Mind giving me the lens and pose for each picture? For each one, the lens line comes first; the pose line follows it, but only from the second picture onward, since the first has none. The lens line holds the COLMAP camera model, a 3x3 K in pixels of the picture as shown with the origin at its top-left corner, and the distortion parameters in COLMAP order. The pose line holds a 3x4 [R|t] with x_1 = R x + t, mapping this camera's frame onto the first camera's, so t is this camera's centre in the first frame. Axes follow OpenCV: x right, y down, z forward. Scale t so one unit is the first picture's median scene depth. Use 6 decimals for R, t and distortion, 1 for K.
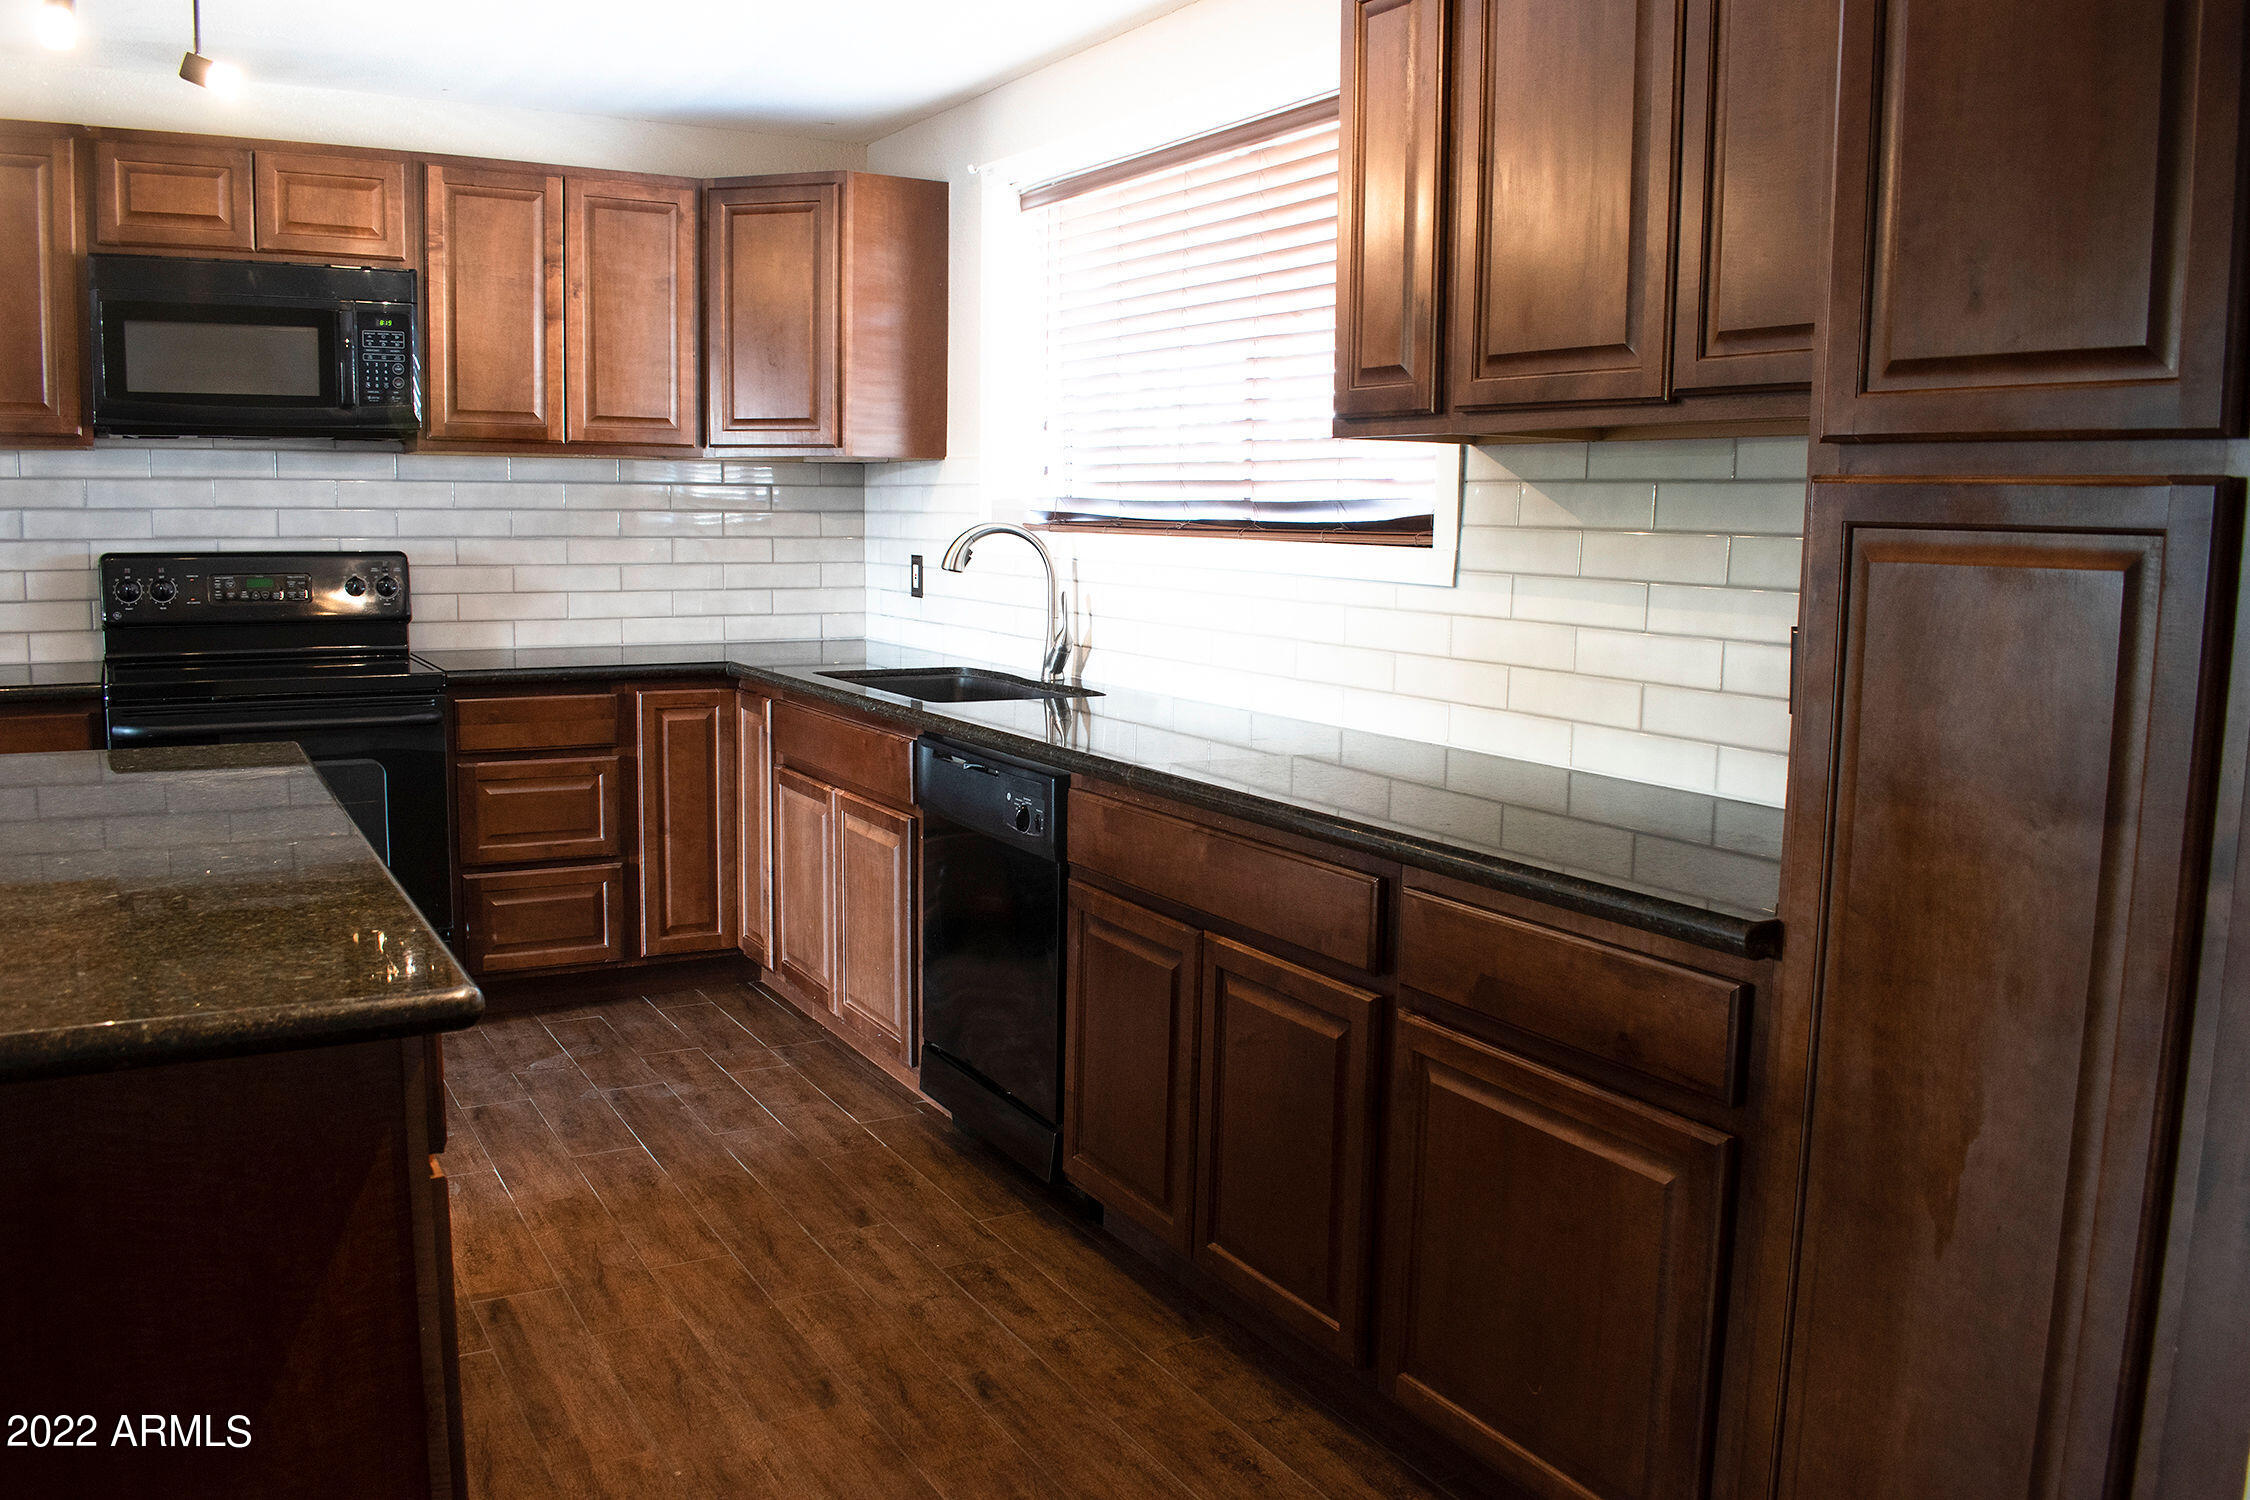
lens RADIAL K [[1767.3, 0, 1121.1], [0, 1767.3, 756.3], [0, 0, 1]] dist [-0.096510, 0.013252]
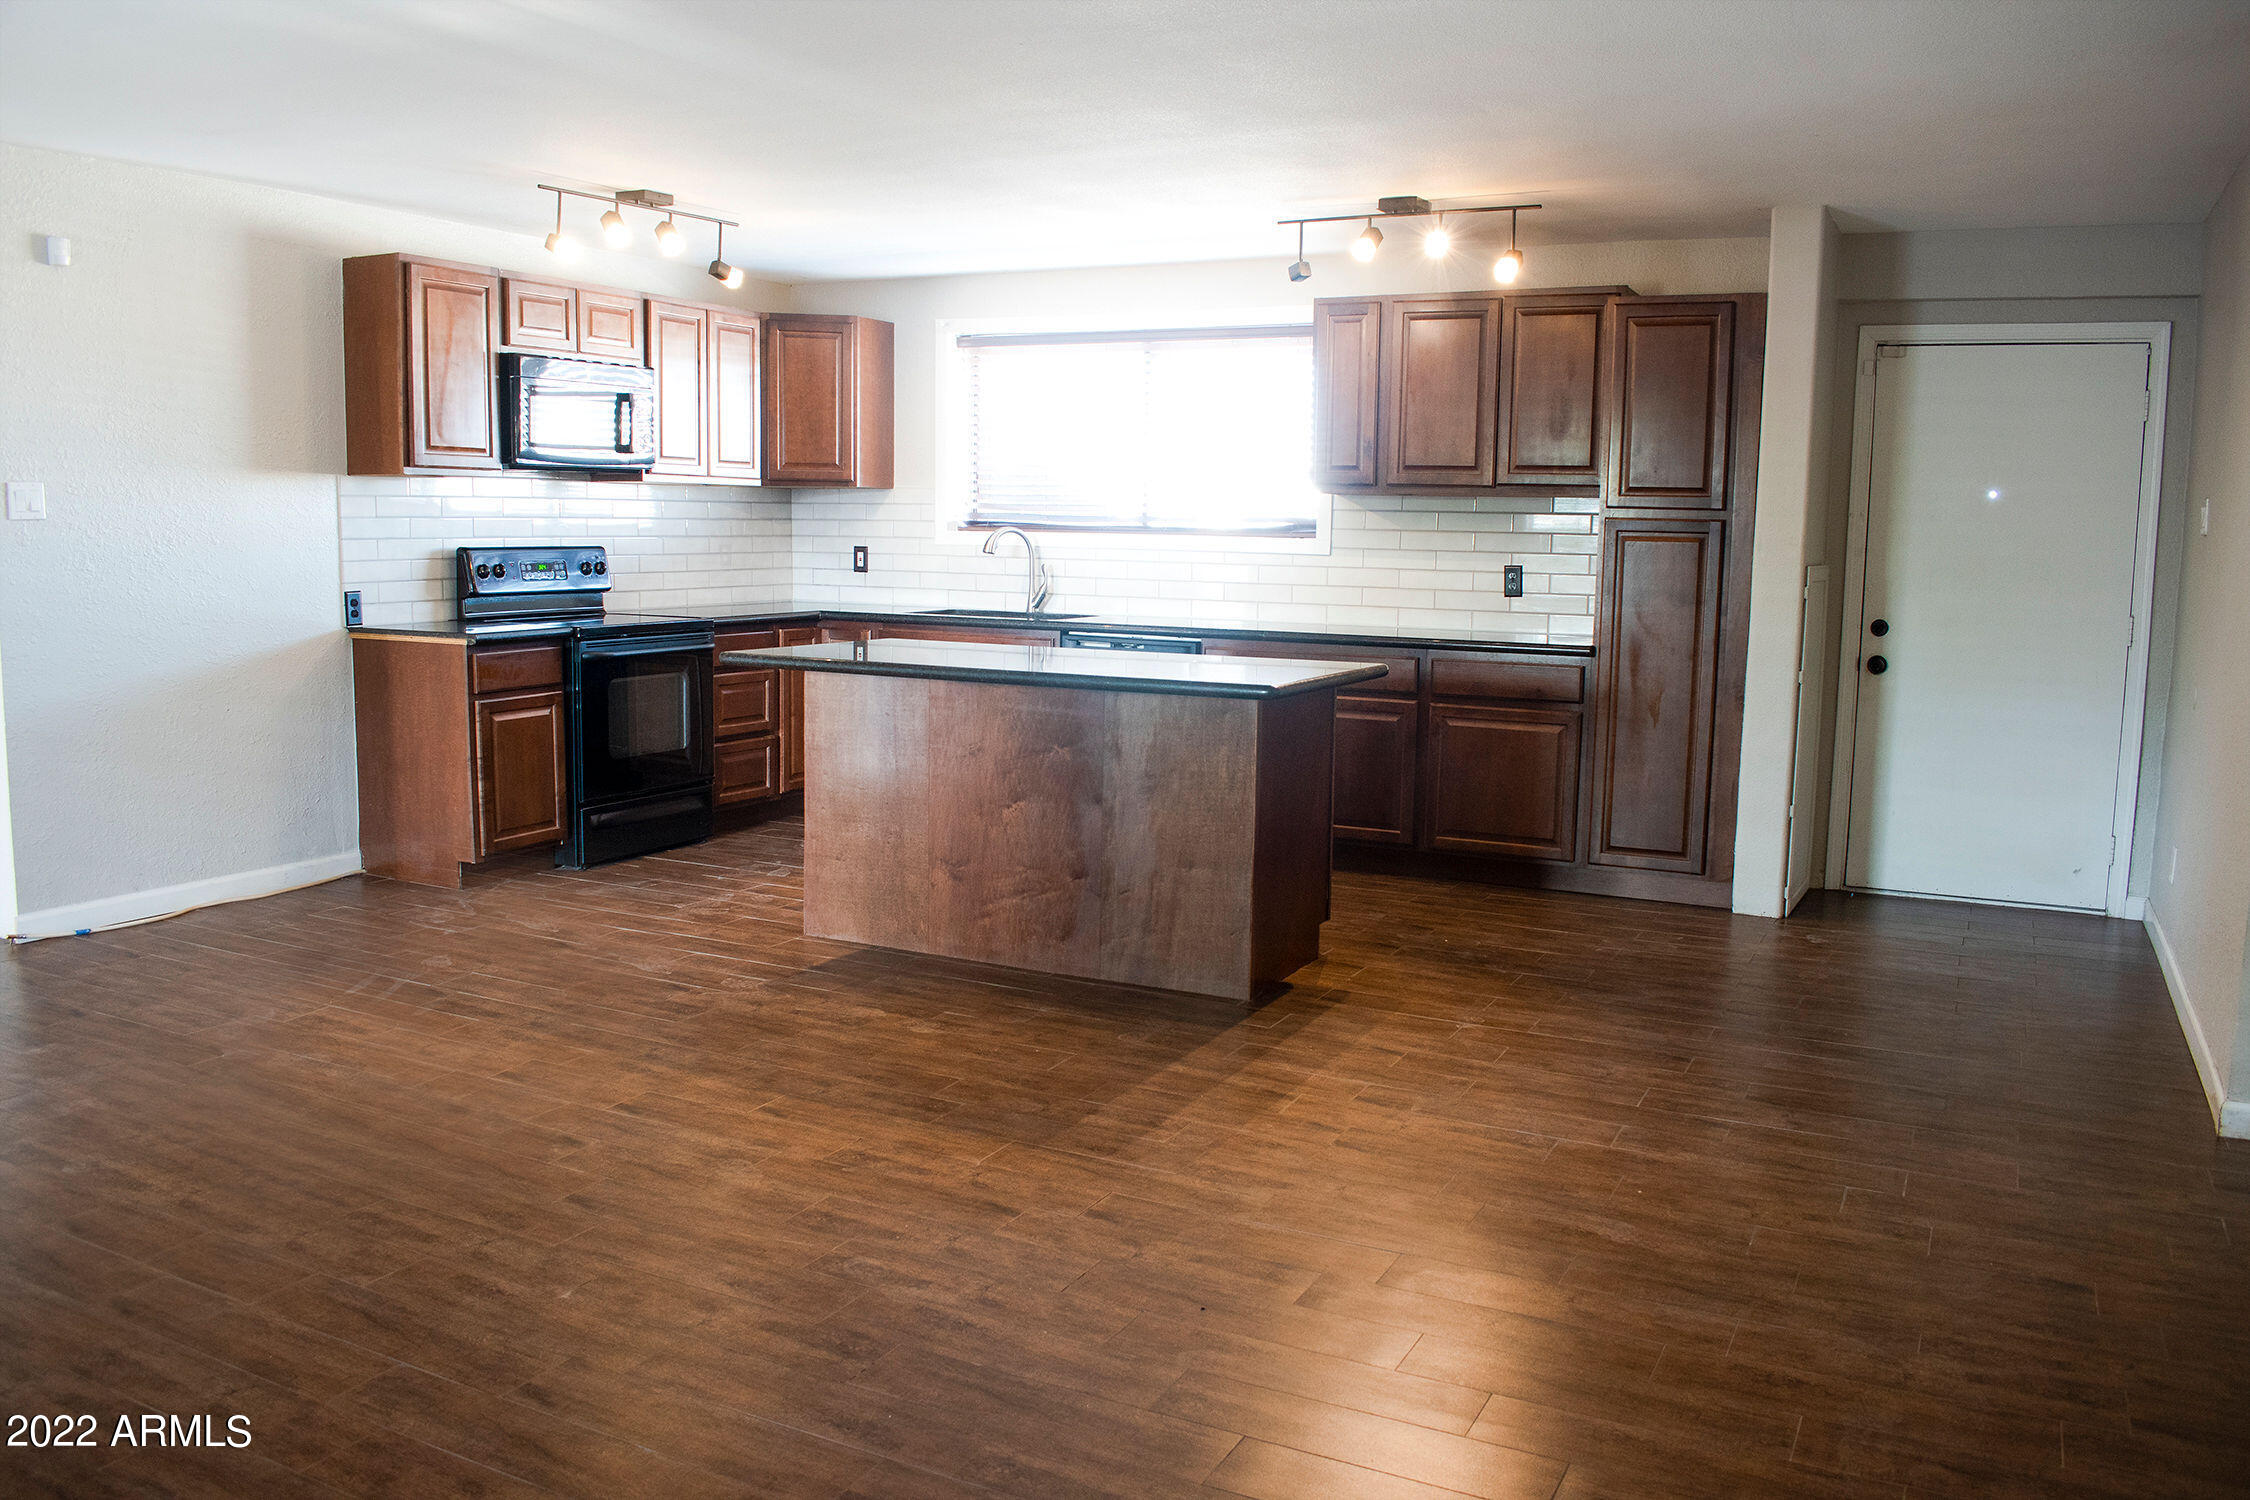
lens RADIAL K [[1752.9, 0, 1126.4], [0, 1752.9, 752.9], [0, 0, 1]] dist [-0.097645, 0.014529]
pose [[0.838356, -0.072935, 0.540223, -0.943915], [0.071332, 0.997166, 0.023928, 0.065646], [-0.540437, 0.018475, 0.841182, -0.579029]]
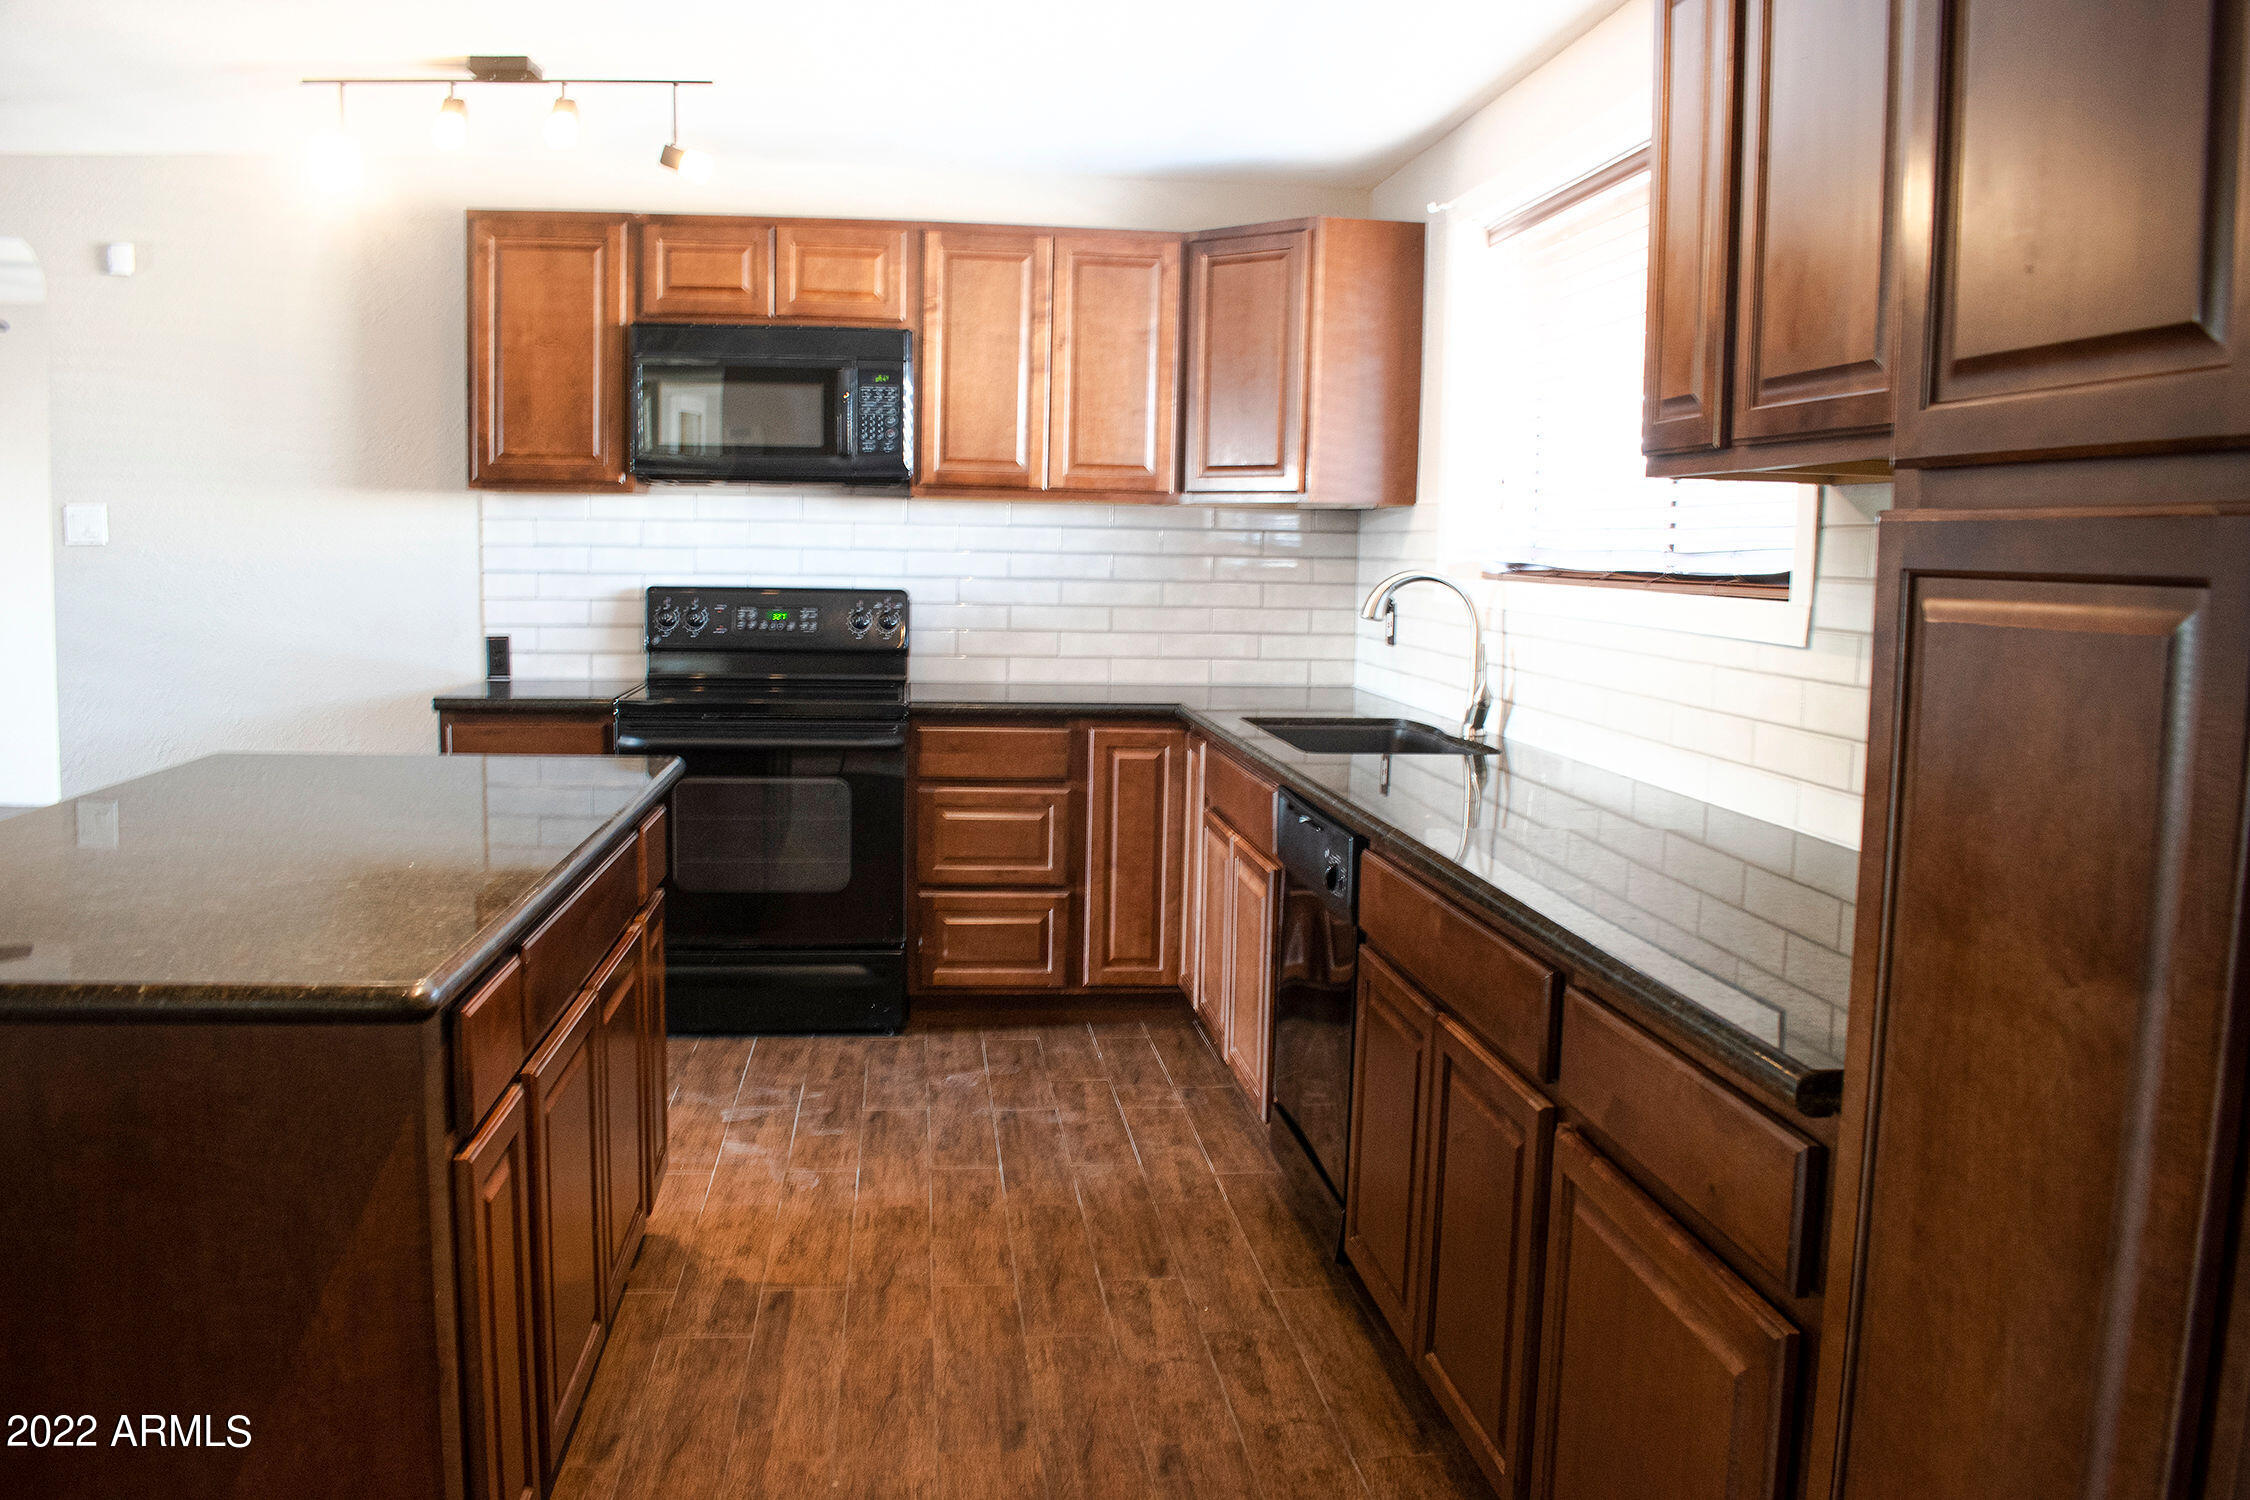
lens RADIAL K [[1752.9, 0, 1126.4], [0, 1752.9, 752.9], [0, 0, 1]] dist [-0.097645, 0.014529]
pose [[0.919757, 0.048539, -0.389476, 0.154828], [-0.059435, 0.998104, -0.015967, -0.007623], [0.387962, 0.037834, 0.920898, 0.059785]]
